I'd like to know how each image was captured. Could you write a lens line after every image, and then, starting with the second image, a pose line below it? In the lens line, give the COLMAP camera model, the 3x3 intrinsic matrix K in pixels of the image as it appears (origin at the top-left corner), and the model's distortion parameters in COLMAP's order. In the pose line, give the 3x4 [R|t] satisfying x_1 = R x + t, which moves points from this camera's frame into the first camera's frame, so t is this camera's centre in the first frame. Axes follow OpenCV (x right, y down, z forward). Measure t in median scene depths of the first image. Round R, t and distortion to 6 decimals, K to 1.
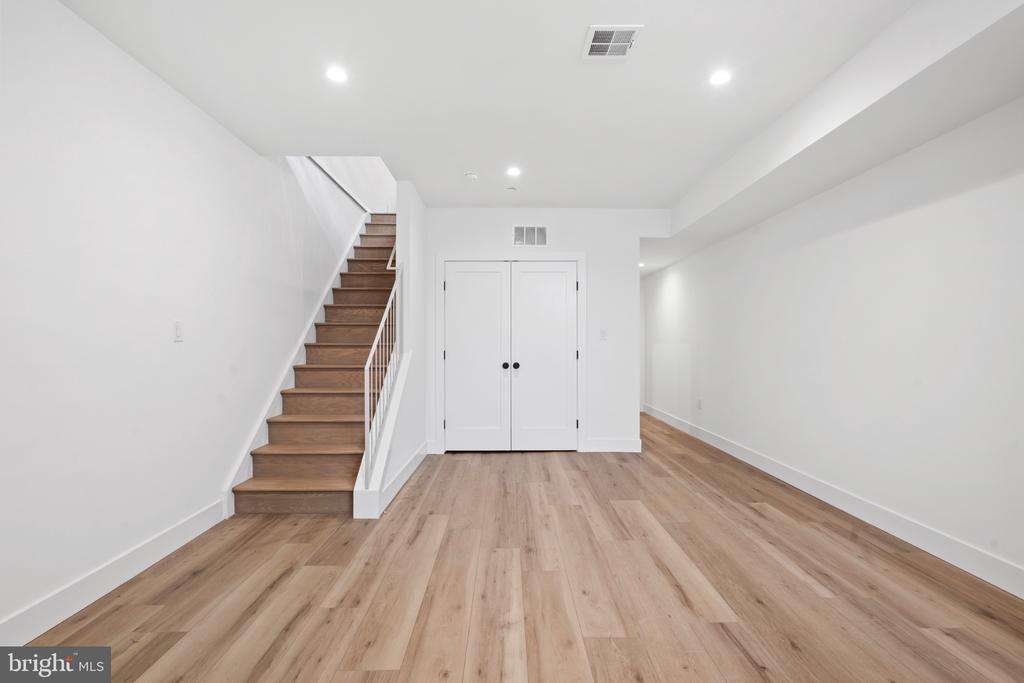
lens RADIAL K [[468.3, 0, 509.8], [0, 468.3, 341.6], [0, 0, 1]] dist [-0.003662, 0.002682]
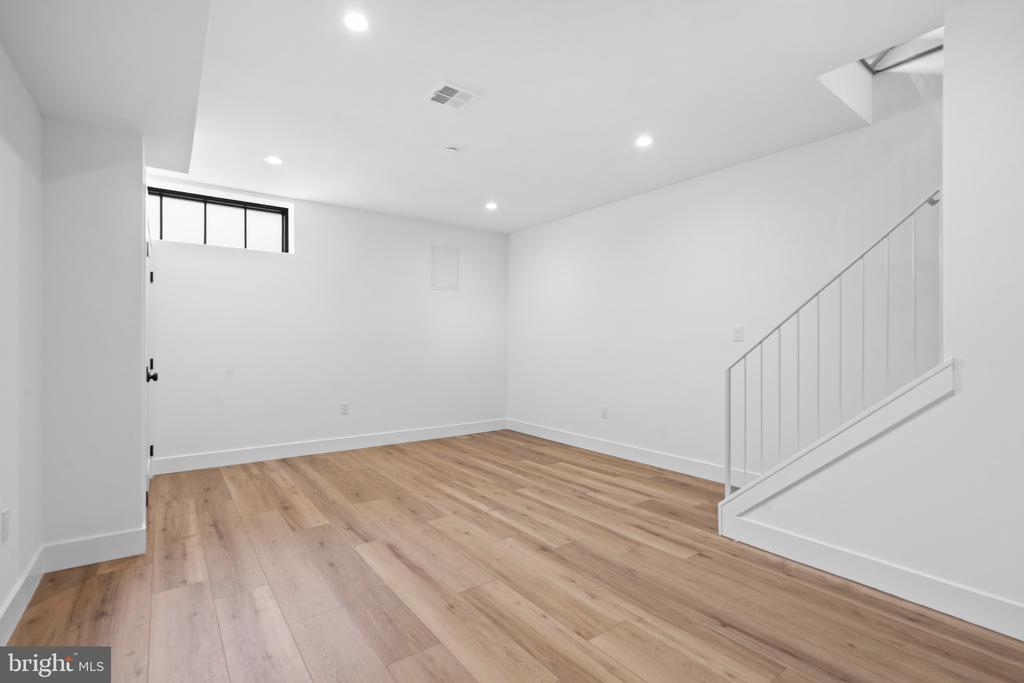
lens RADIAL K [[468.3, 0, 511.0], [0, 468.3, 343.0], [0, 0, 1]] dist [-0.003662, 0.002682]
pose [[-0.806743, 0.000211, -0.590902, 0.763091], [0.001273, 0.999998, -0.001382, 0.006682], [0.590901, -0.001867, -0.806742, 1.950853]]
